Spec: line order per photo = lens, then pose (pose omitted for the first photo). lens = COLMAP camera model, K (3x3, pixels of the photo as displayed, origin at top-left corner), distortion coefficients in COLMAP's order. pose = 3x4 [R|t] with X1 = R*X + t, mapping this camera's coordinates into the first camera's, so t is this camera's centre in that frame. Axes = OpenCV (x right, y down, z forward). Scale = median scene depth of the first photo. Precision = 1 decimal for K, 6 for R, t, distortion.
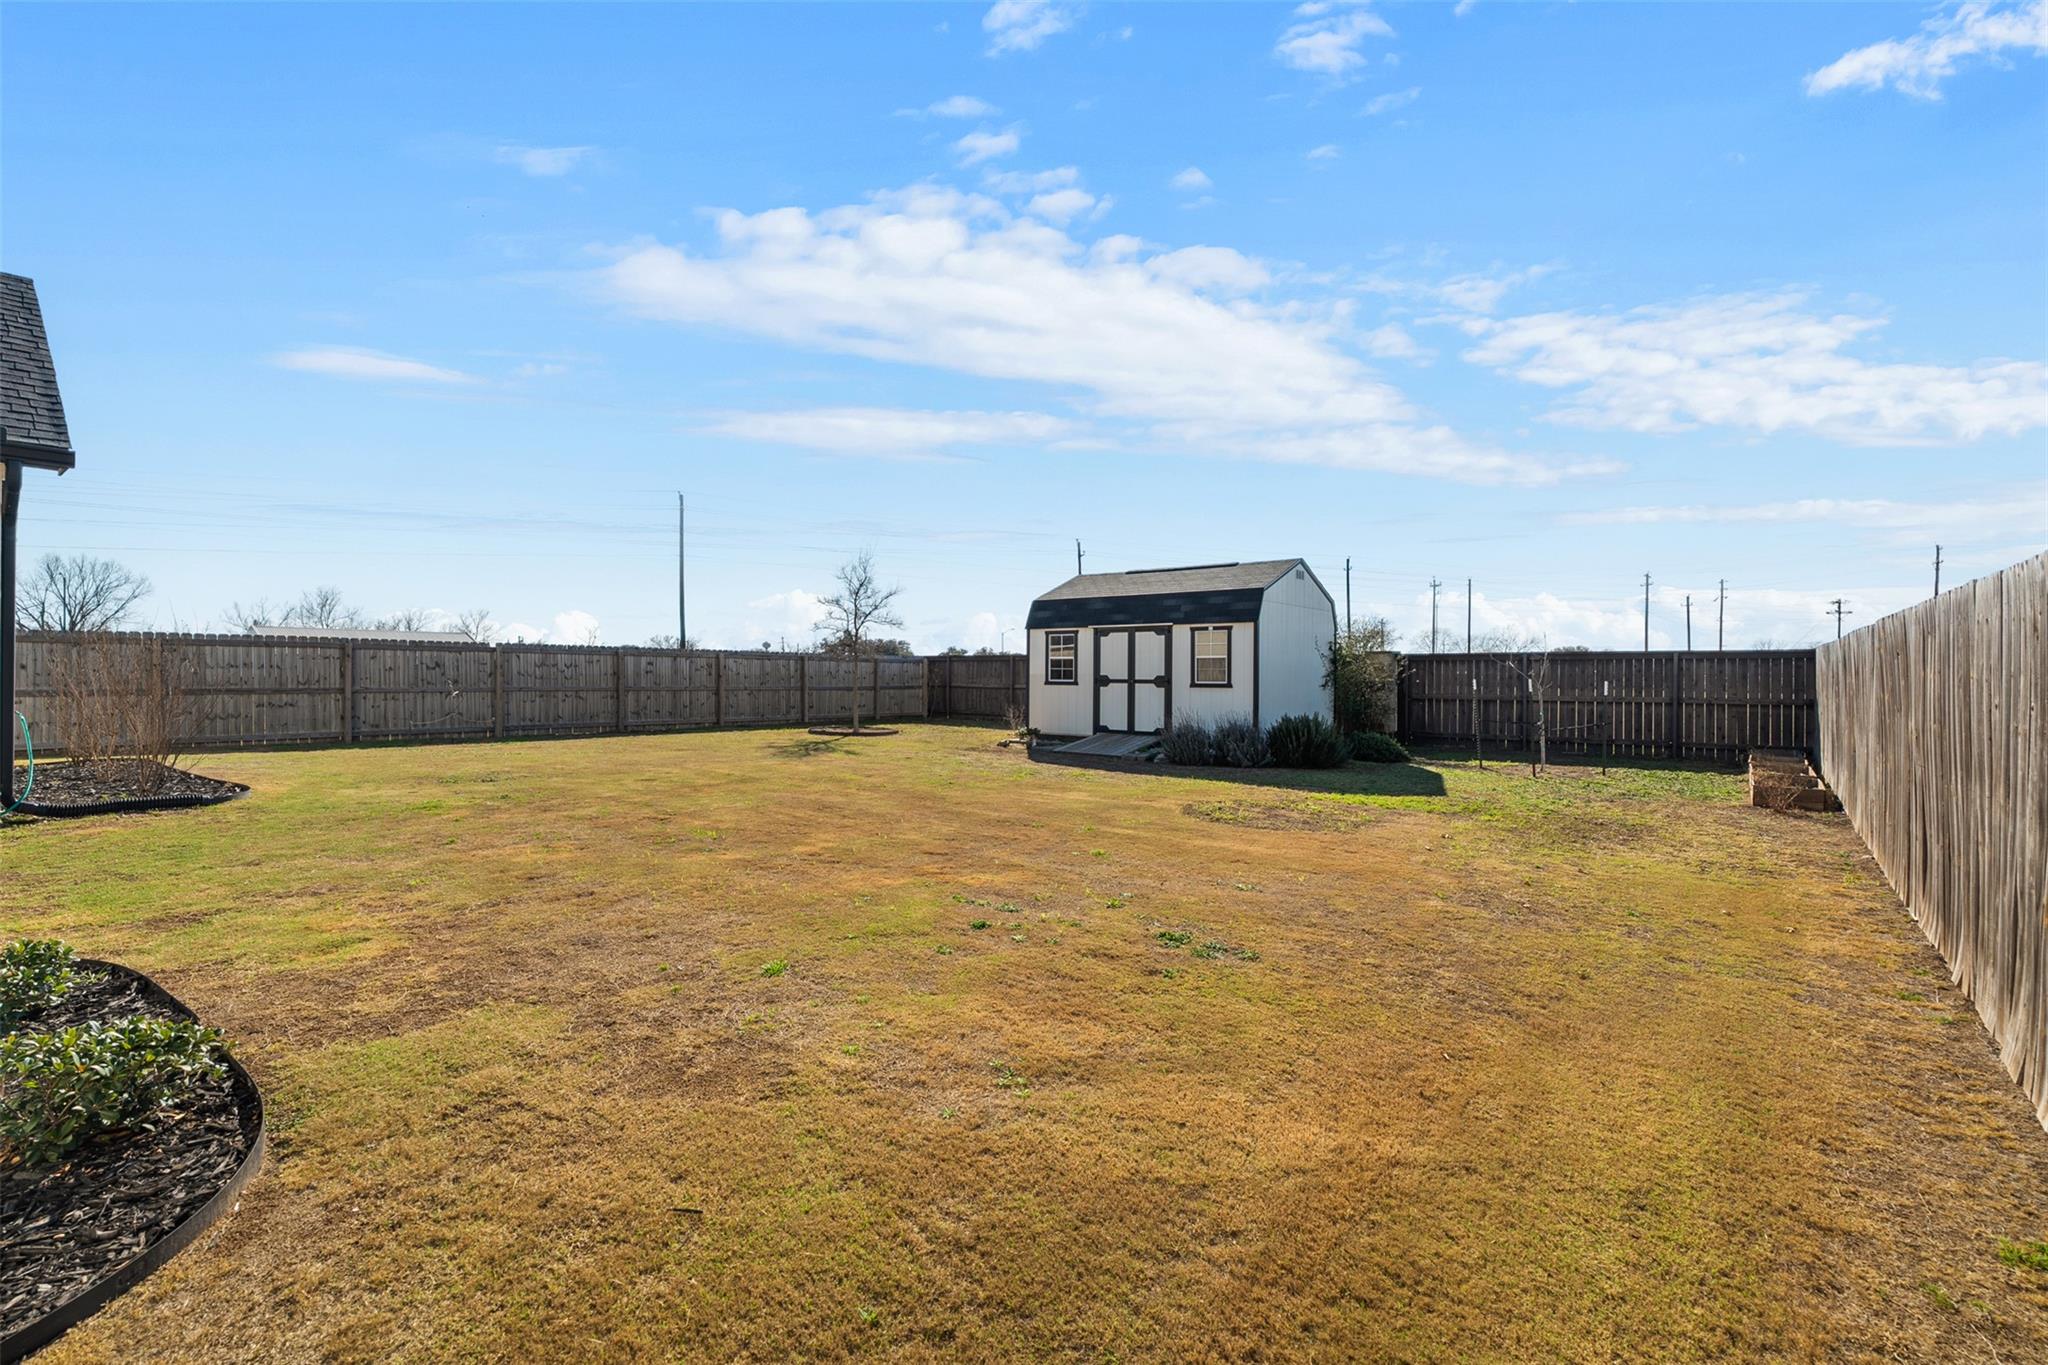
lens RADIAL K [[919.7, 0, 1023.6], [0, 919.7, 677.1], [0, 0, 1]] dist [-0.004659, 0.001352]
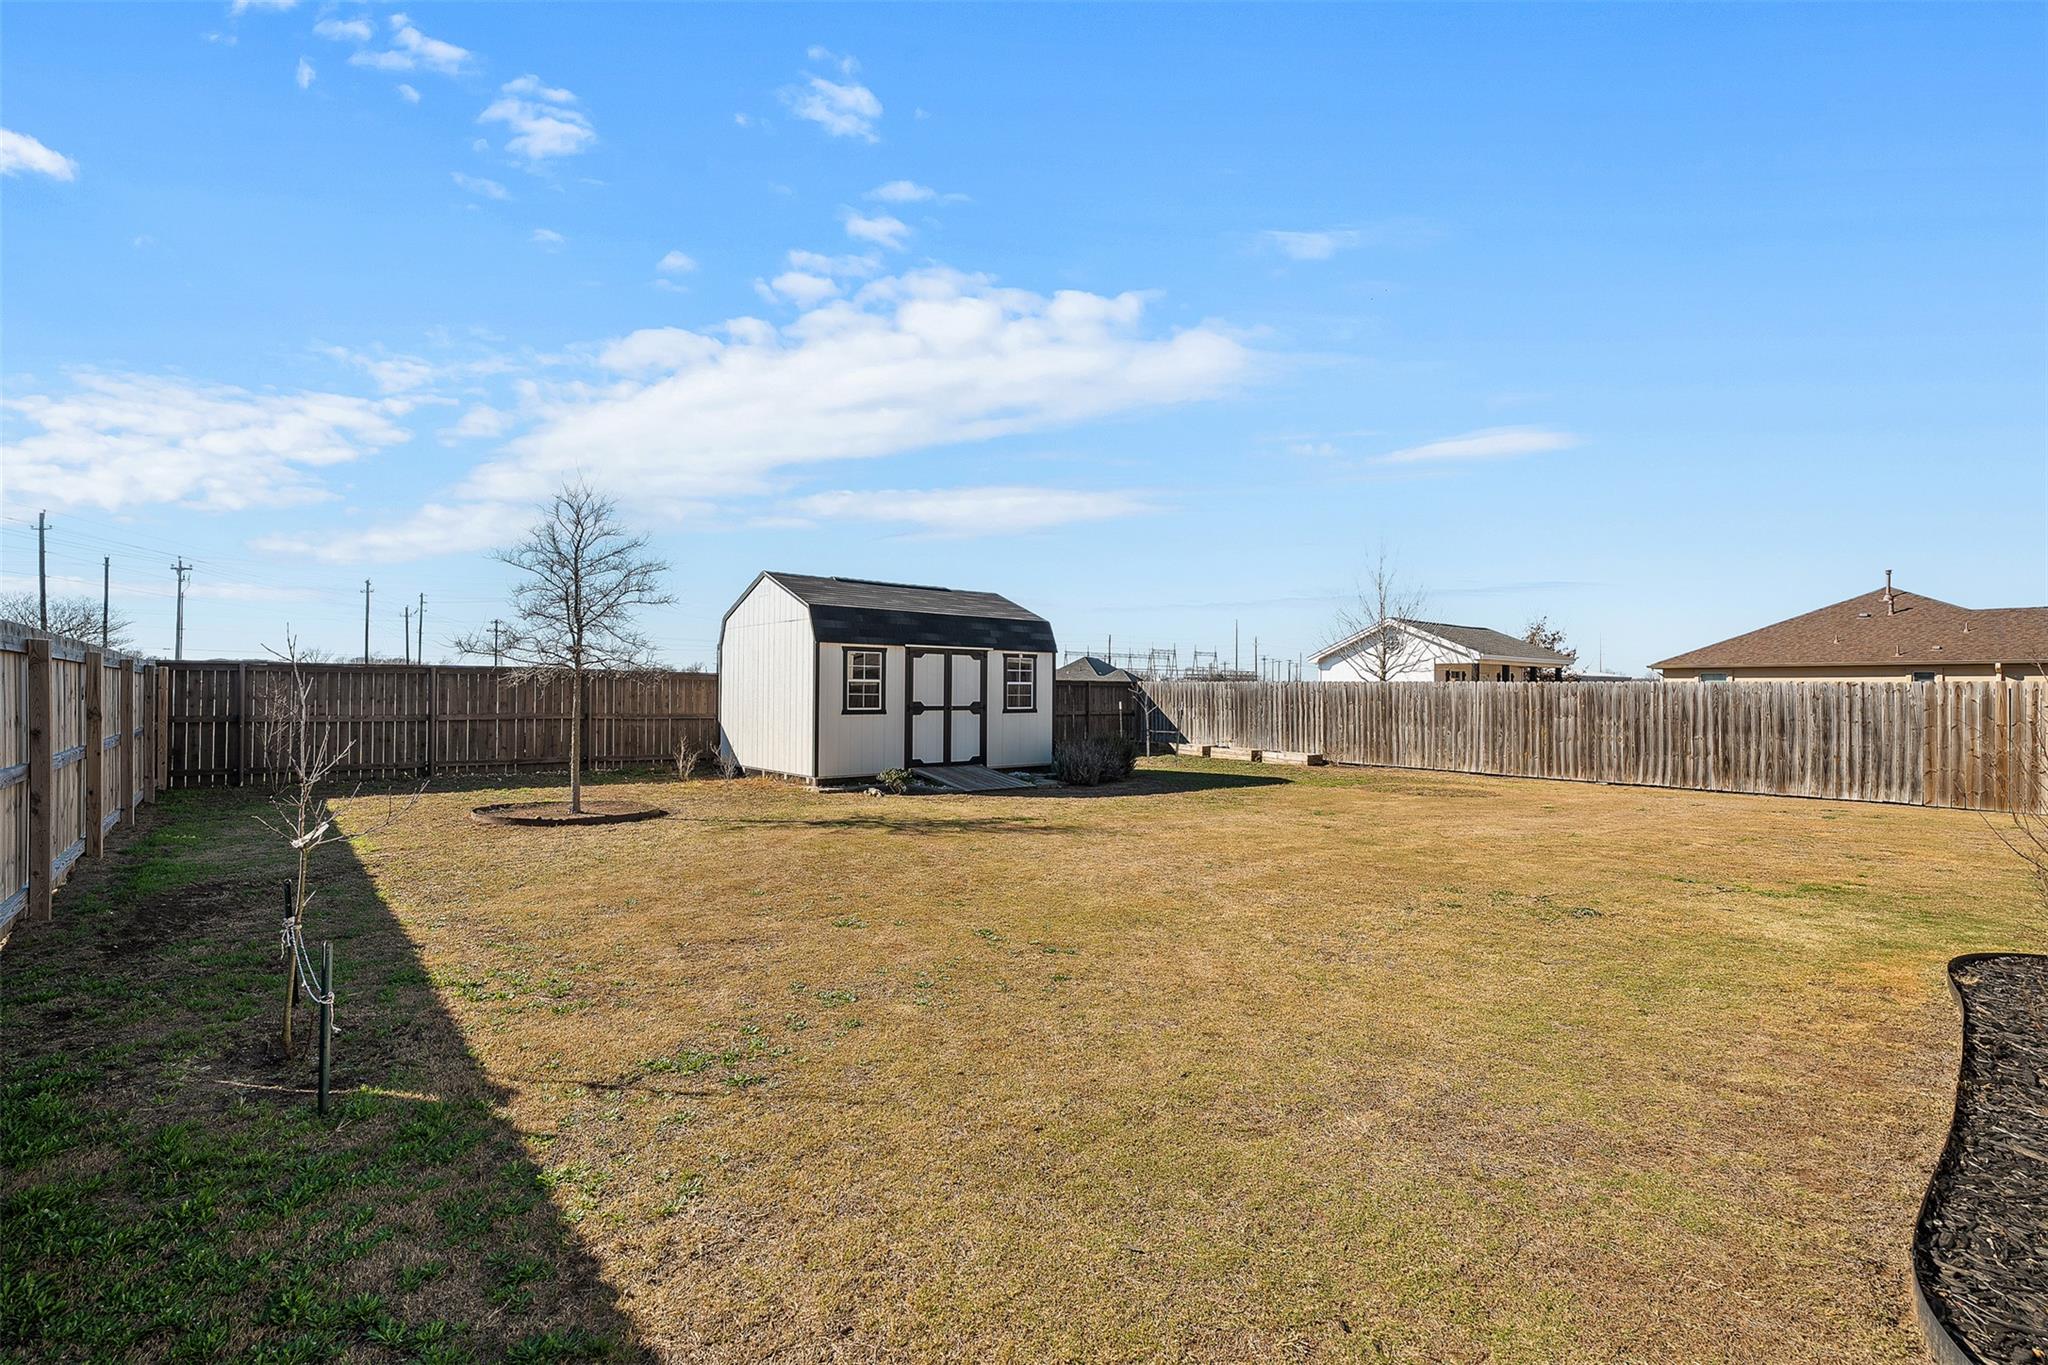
lens RADIAL K [[919.7, 0, 990.8], [0, 919.7, 691.2], [0, 0, 1]] dist [-0.004659, 0.001352]
pose [[0.220535, -0.007258, 0.975352, -0.750761], [-0.002680, 0.999964, 0.008047, -0.019517], [-0.975375, -0.004389, 0.220508, 0.738616]]
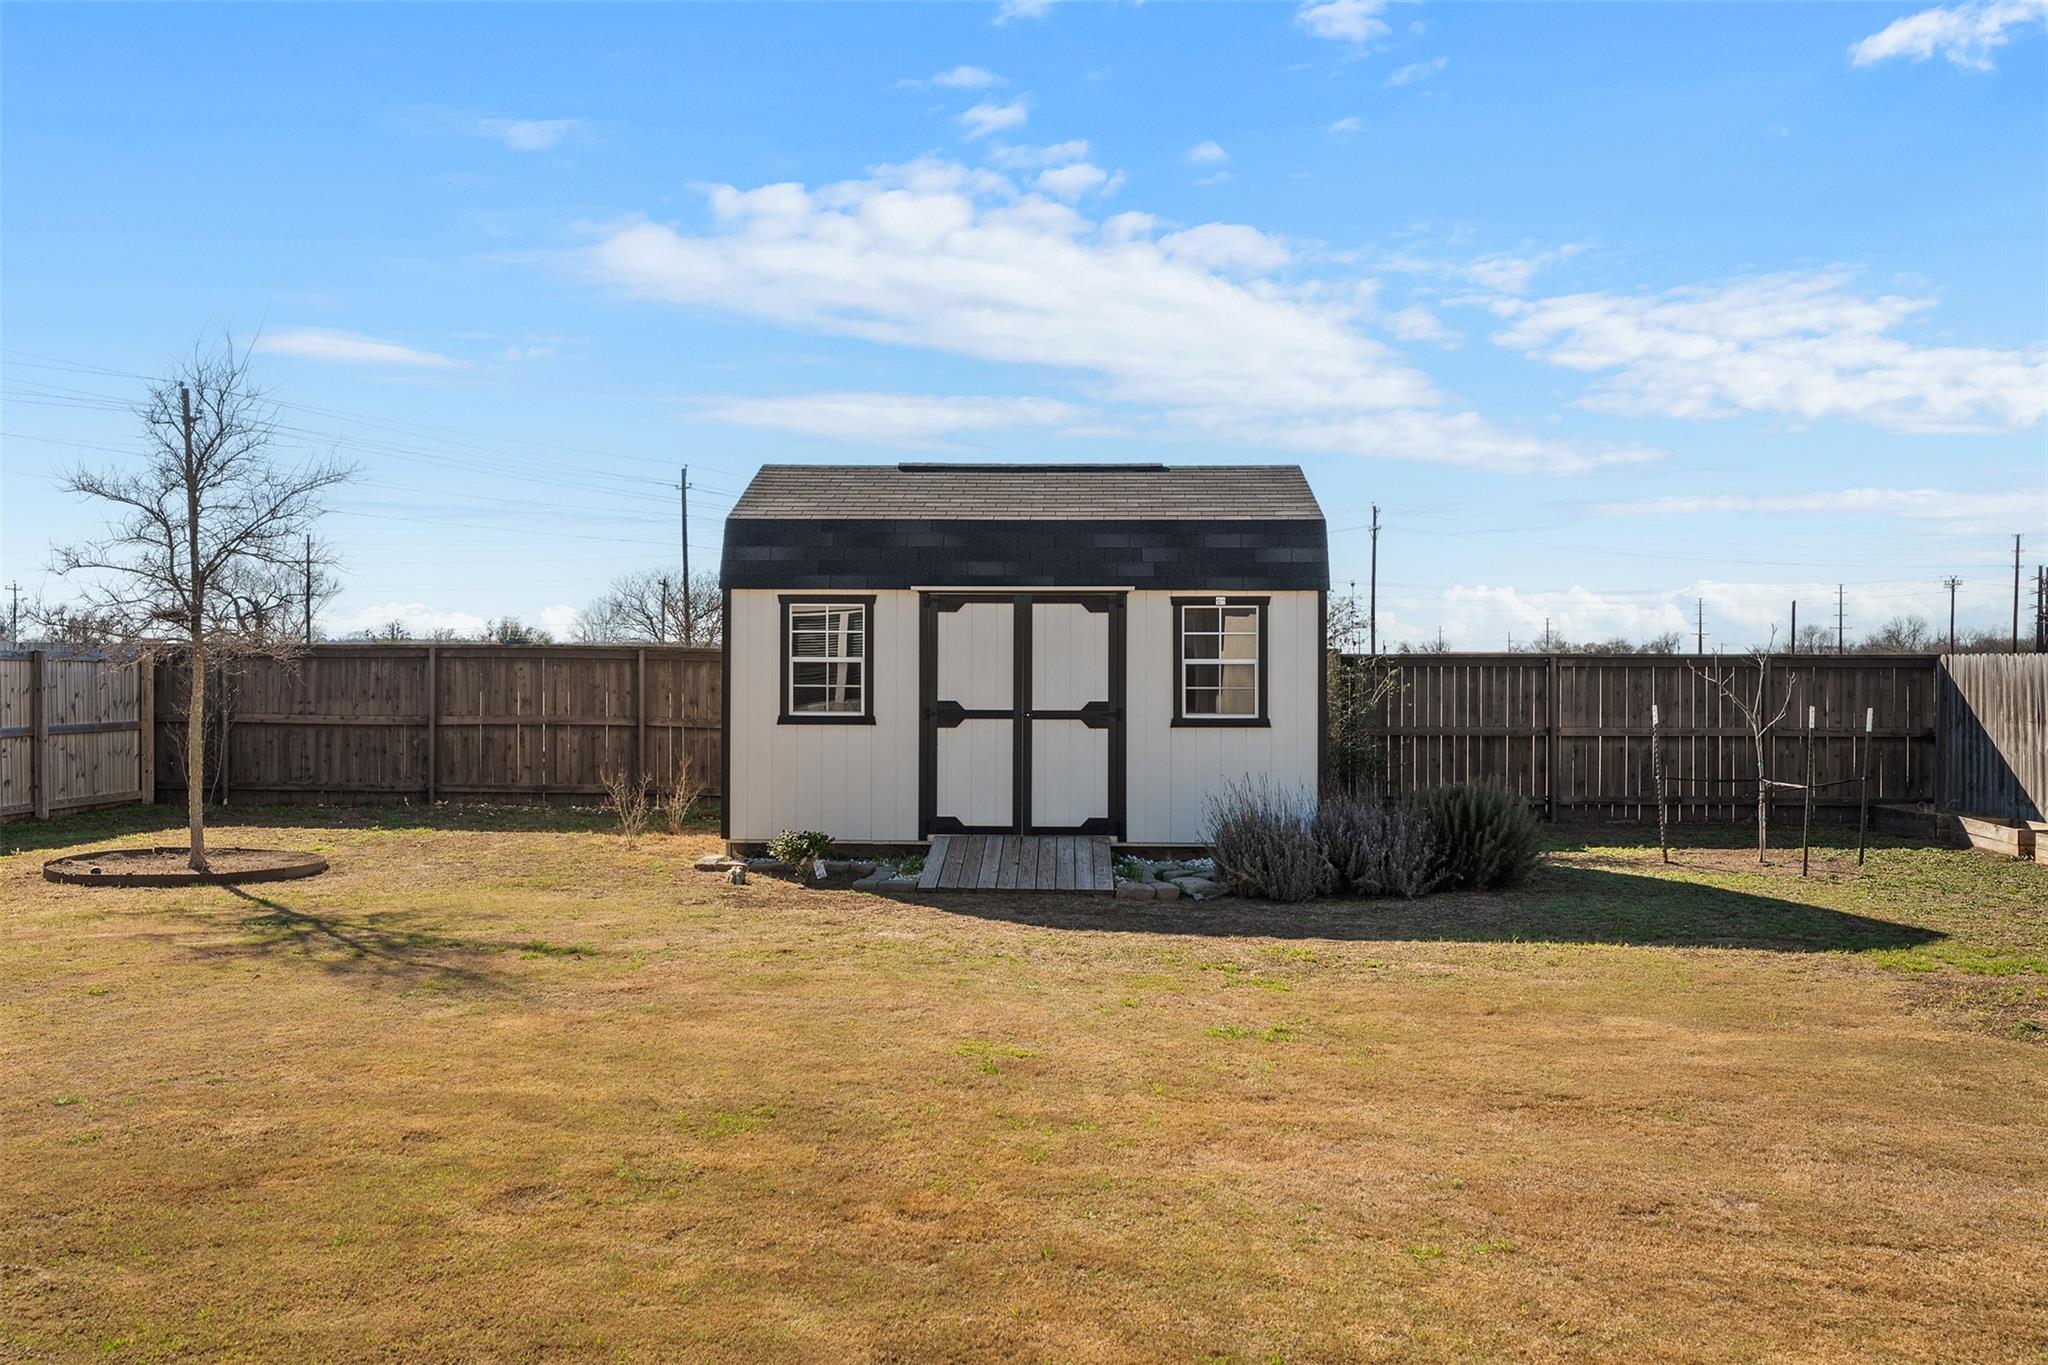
lens RADIAL K [[1619.3, 0, 1016.3], [0, 1619.3, 683.2], [0, 0, 1]] dist [0.003614, 0.002078]
pose [[0.802920, -0.006011, 0.596057, -0.342830], [0.002950, 0.999977, 0.006111, -0.015119], [-0.596080, -0.003148, 0.802919, 0.366376]]
